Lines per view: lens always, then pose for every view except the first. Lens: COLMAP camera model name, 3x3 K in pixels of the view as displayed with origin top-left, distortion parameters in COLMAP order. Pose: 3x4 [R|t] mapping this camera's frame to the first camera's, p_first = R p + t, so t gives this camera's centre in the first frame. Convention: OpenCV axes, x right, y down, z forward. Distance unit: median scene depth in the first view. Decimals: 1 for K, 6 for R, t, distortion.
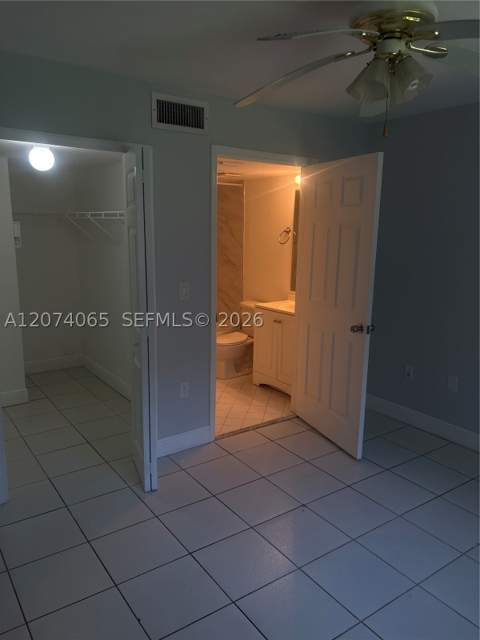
lens RADIAL K [[489.0, 0, 240.0], [0, 489.0, 320.0], [0, 0, 1]] dist [0.043309, -0.037531]
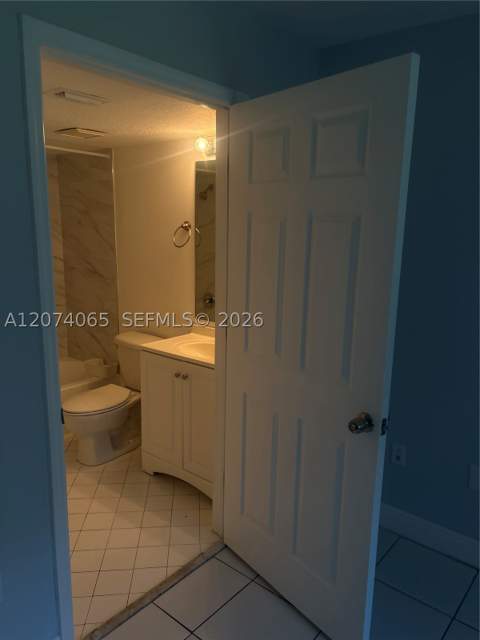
lens RADIAL K [[489.0, 0, 240.0], [0, 489.0, 320.0], [0, 0, 1]] dist [0.043309, -0.037531]
pose [[0.968546, -0.049059, 0.243950, 0.003068], [0.046865, 0.998792, 0.014795, -0.068522], [-0.244381, -0.002897, 0.969675, 0.374733]]
